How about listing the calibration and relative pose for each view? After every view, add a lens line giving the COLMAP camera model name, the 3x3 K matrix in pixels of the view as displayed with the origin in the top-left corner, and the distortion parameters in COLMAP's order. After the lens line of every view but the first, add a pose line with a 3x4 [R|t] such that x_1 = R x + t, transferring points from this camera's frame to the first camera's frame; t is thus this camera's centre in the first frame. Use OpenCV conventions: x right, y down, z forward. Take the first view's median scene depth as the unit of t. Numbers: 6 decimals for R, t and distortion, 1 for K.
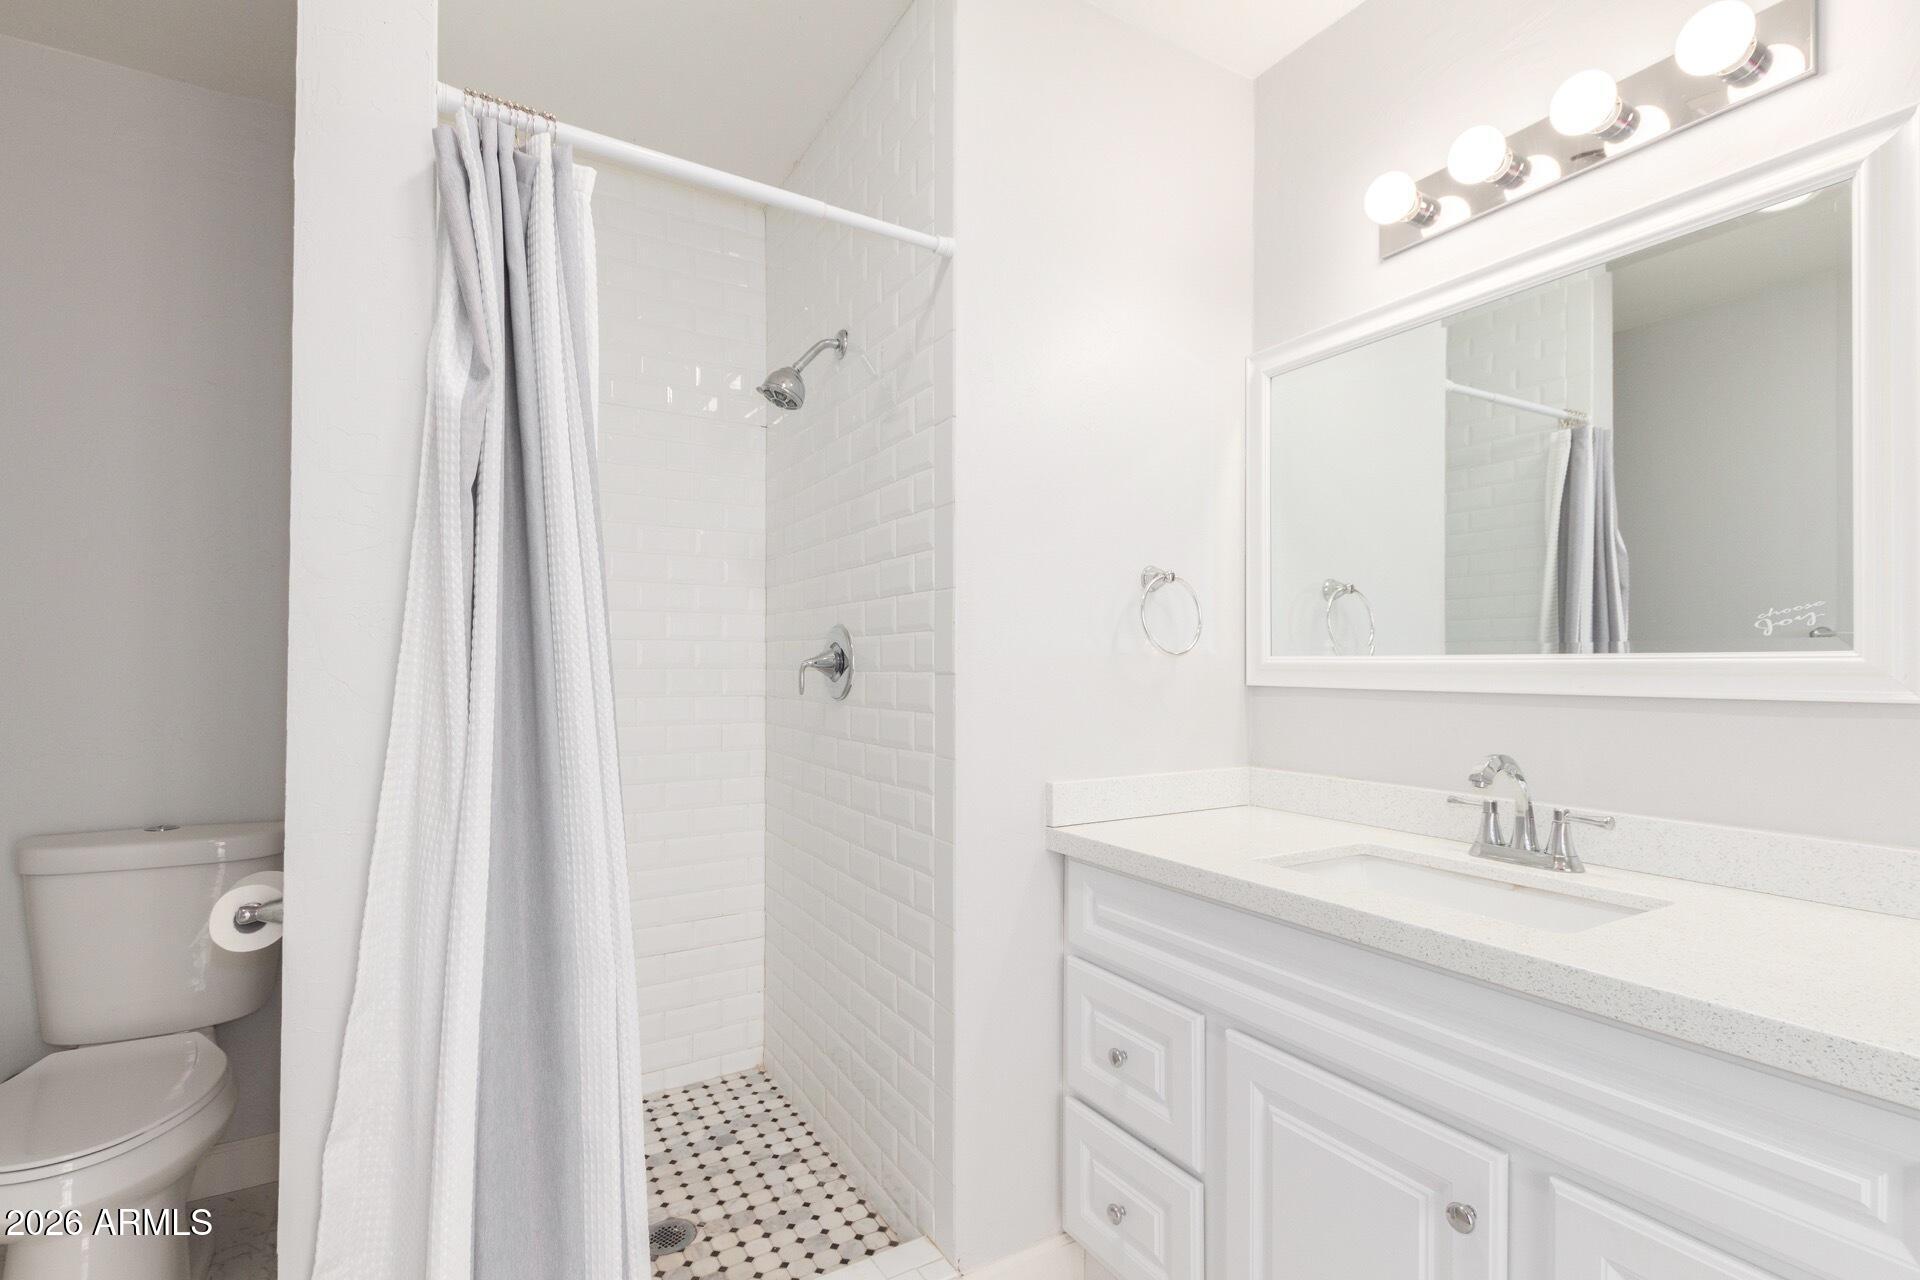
lens RADIAL K [[876.5, 0, 960.7], [0, 876.5, 654.7], [0, 0, 1]] dist [0.002069, 0.000672]
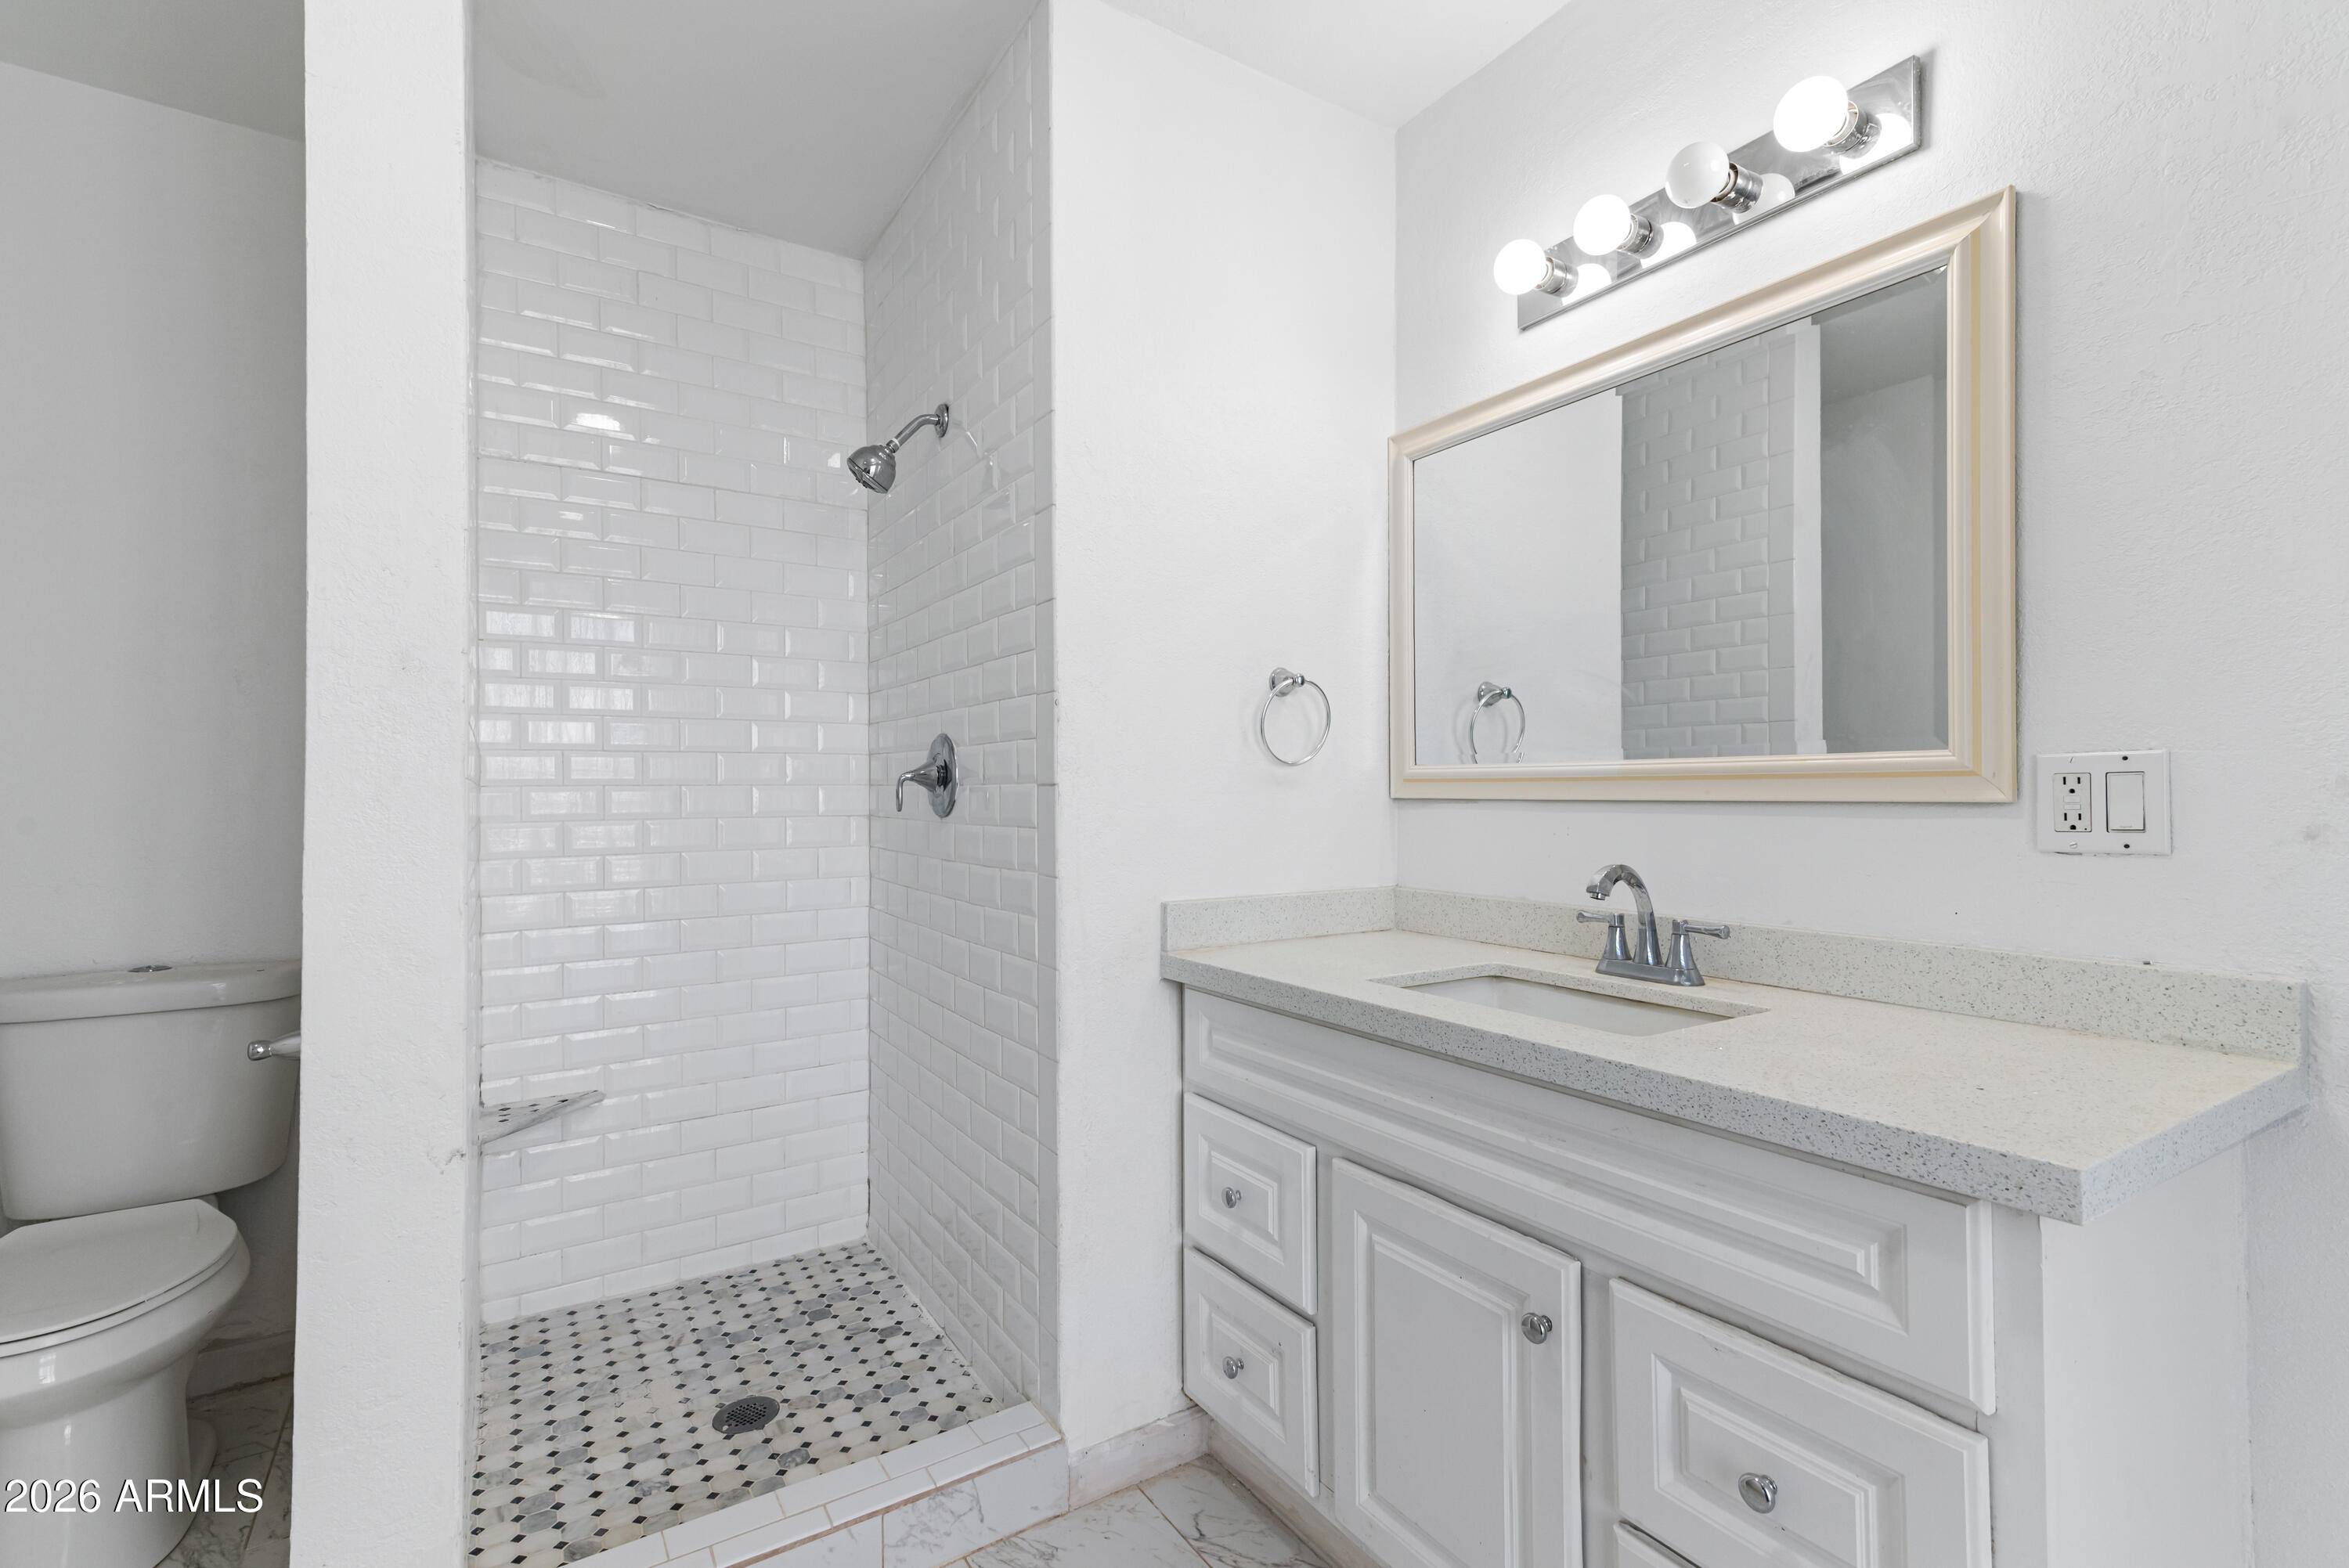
lens RADIAL K [[1055.5, 0, 1178.9], [0, 1055.5, 787.0], [0, 0, 1]] dist [0.015194, 0.000201]
pose [[0.999519, -0.004825, 0.030633, 0.080262], [0.004624, 0.999967, 0.006621, 0.015738], [-0.030664, -0.006476, 0.999509, -0.100526]]
